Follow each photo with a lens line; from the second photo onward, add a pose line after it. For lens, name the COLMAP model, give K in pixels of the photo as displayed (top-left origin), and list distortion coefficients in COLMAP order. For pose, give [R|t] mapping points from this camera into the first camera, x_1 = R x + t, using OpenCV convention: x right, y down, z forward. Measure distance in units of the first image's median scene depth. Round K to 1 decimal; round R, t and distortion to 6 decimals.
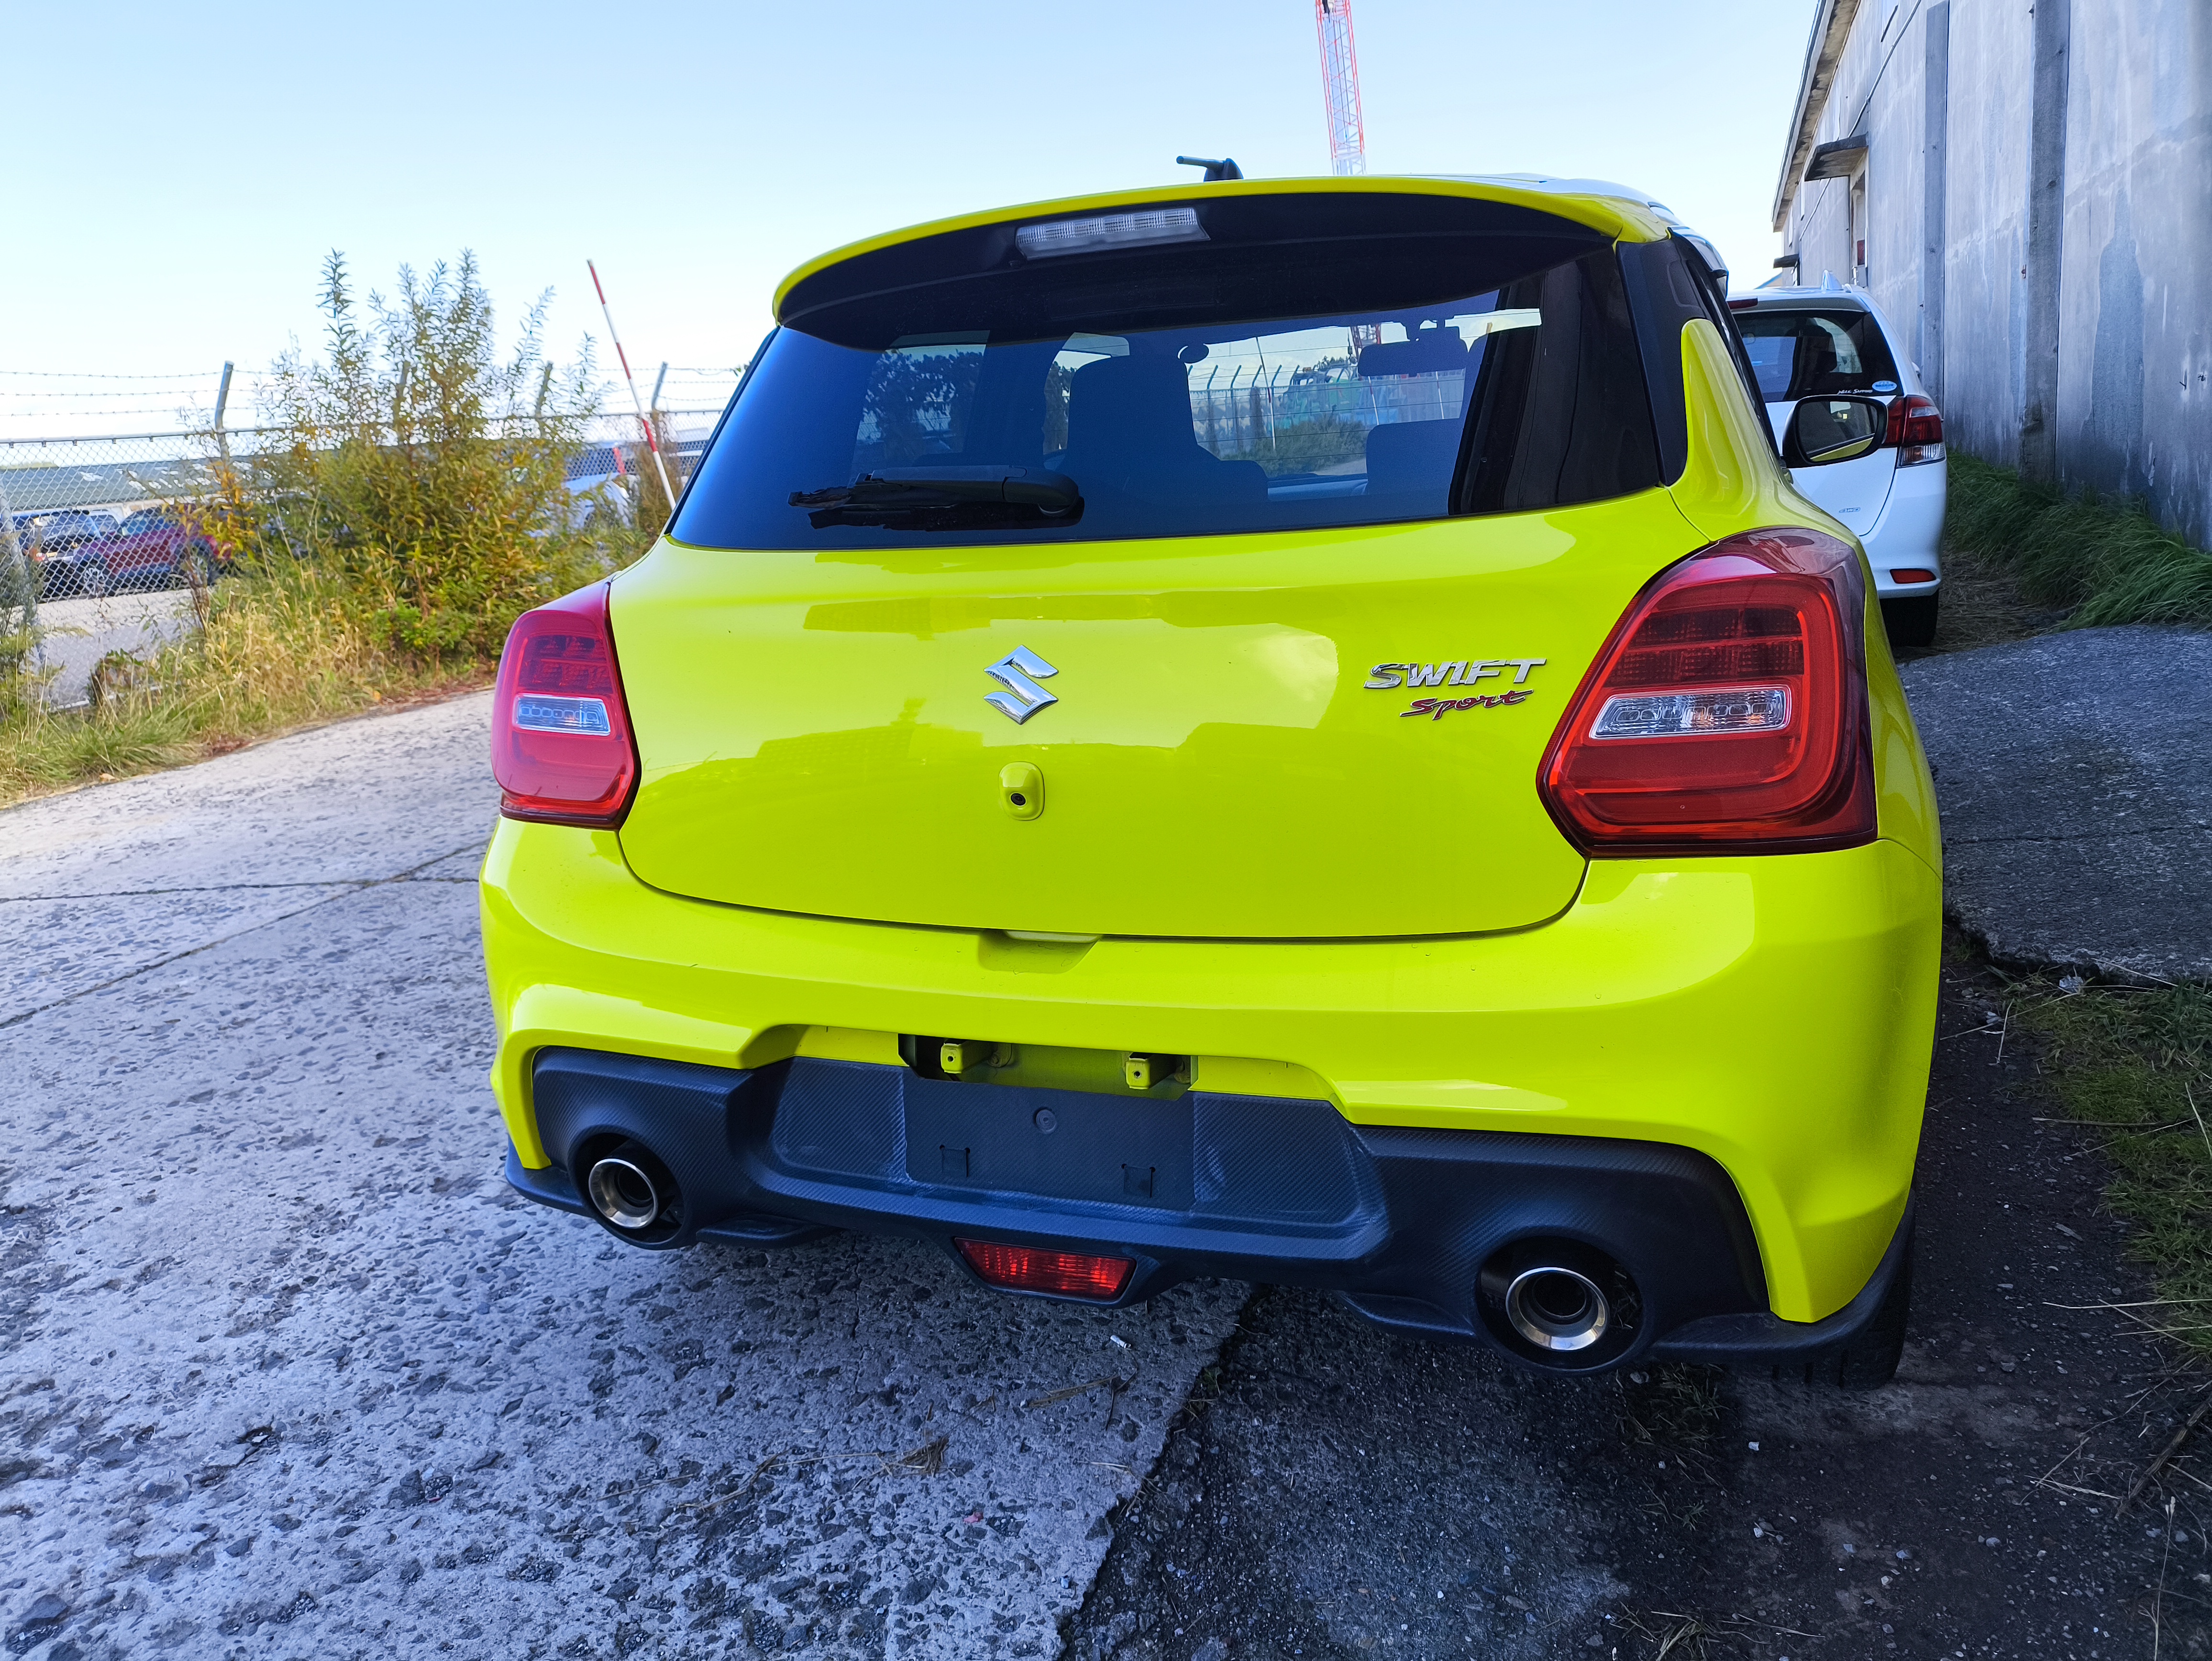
lens RADIAL K [[1639.3, 0, 1088.7], [0, 1639.3, 817.8], [0, 0, 1]] dist [0.017972, -0.020370]
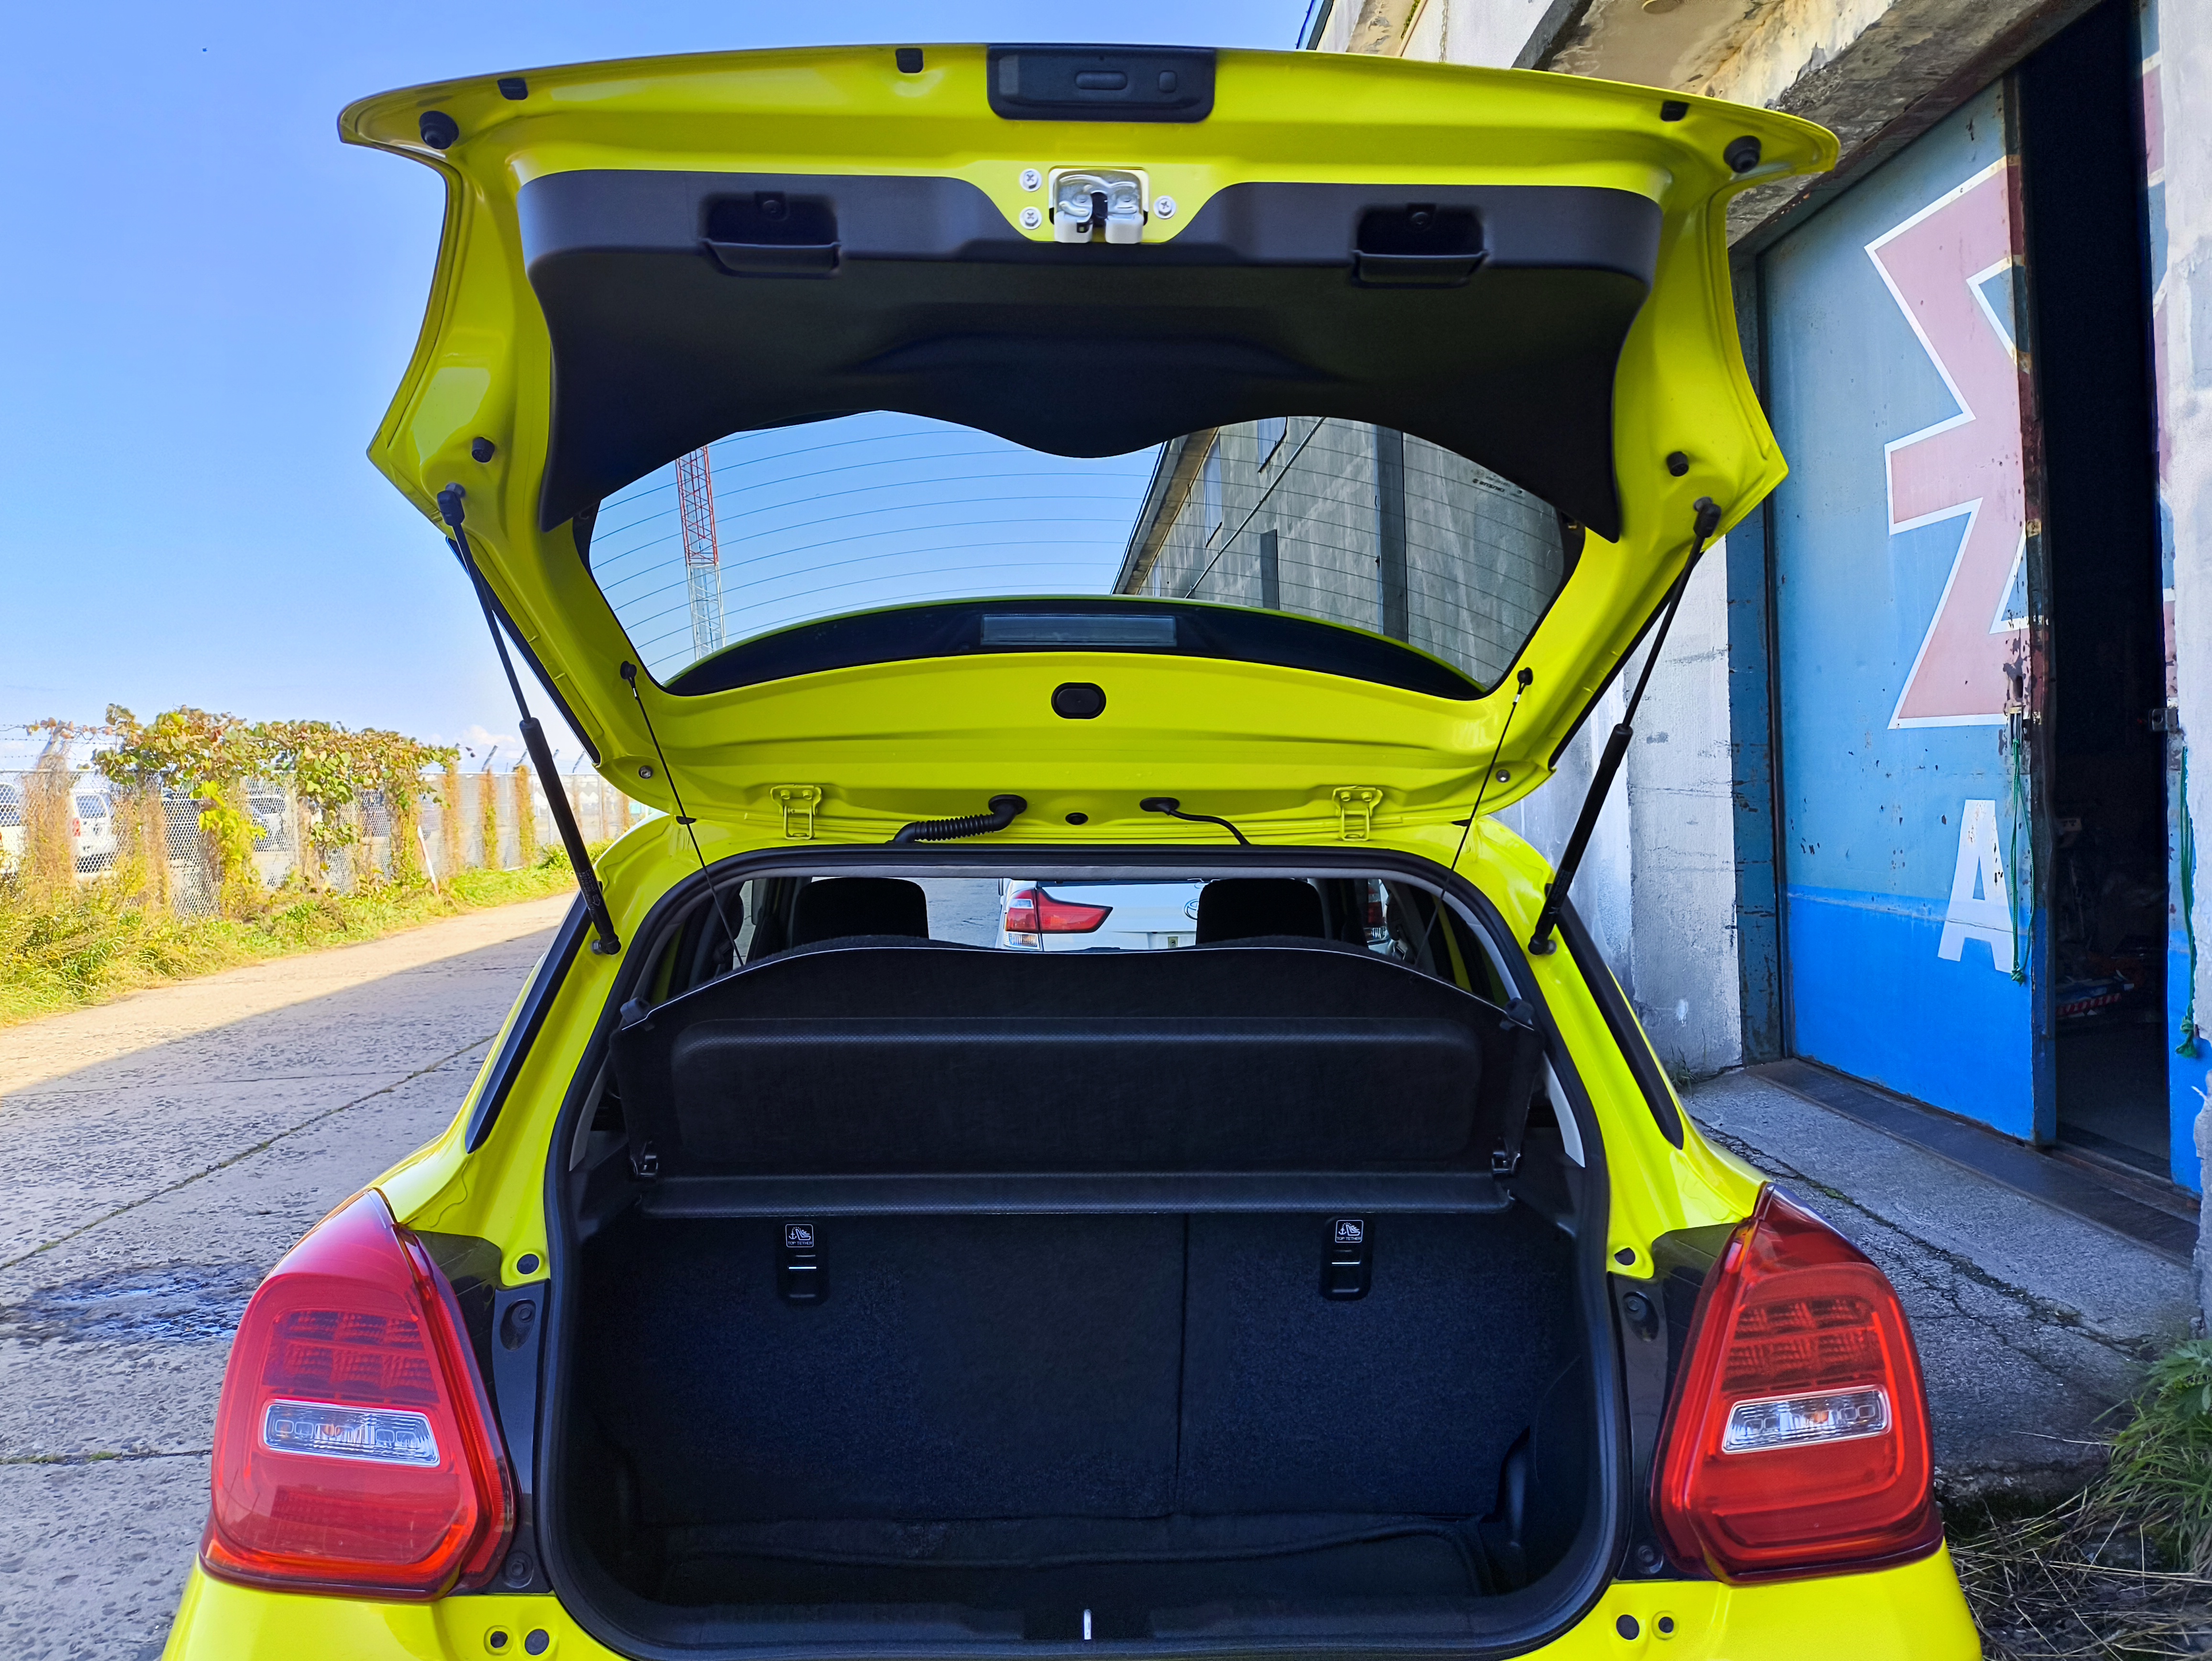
lens RADIAL K [[1639.3, 0, 1100.2], [0, 1639.3, 841.5], [0, 0, 1]] dist [0.017972, -0.020370]
pose [[0.919710, 0.060677, 0.387882, -0.090098], [0.025662, 0.976581, -0.213615, -0.044127], [-0.391760, 0.206417, 0.896614, 0.053797]]
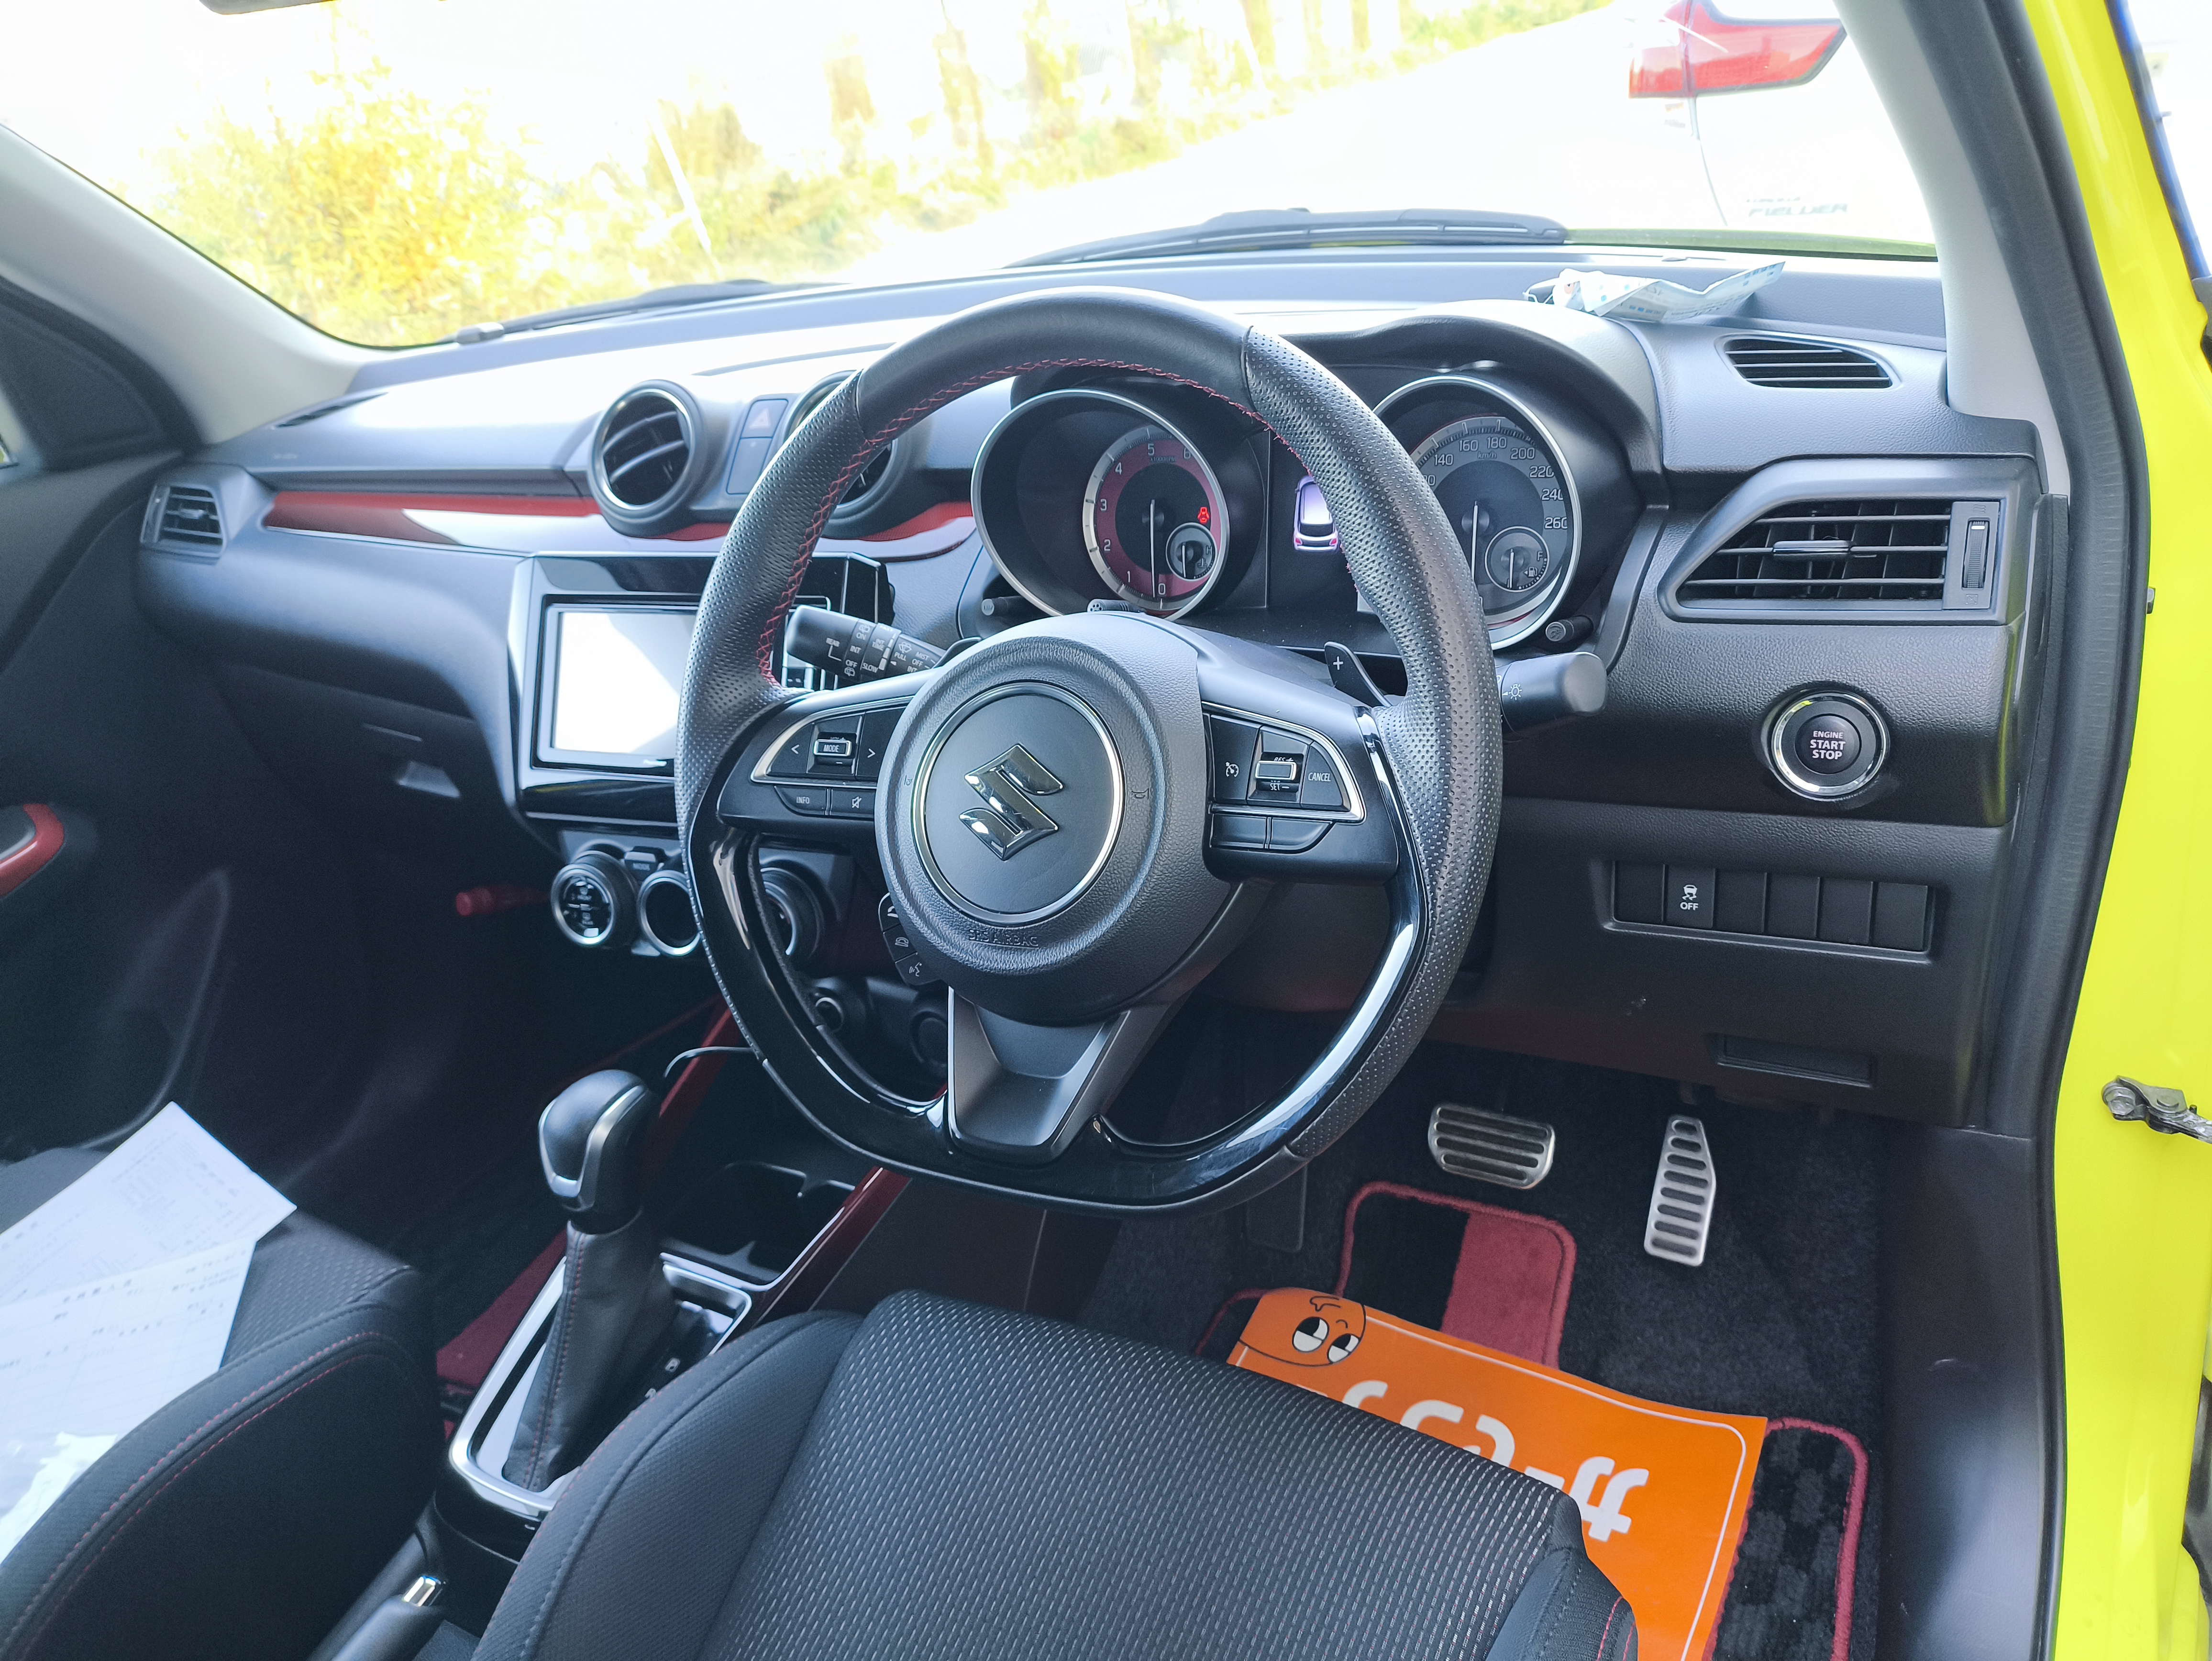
lens RADIAL K [[1639.3, 0, 1093.0], [0, 1639.3, 848.9], [0, 0, 1]] dist [0.017972, -0.020370]
pose [[0.984377, 0.002011, -0.176062, 0.175668], [0.041862, 0.968589, 0.245118, -0.115393], [0.171024, -0.248659, 0.953373, 0.433178]]
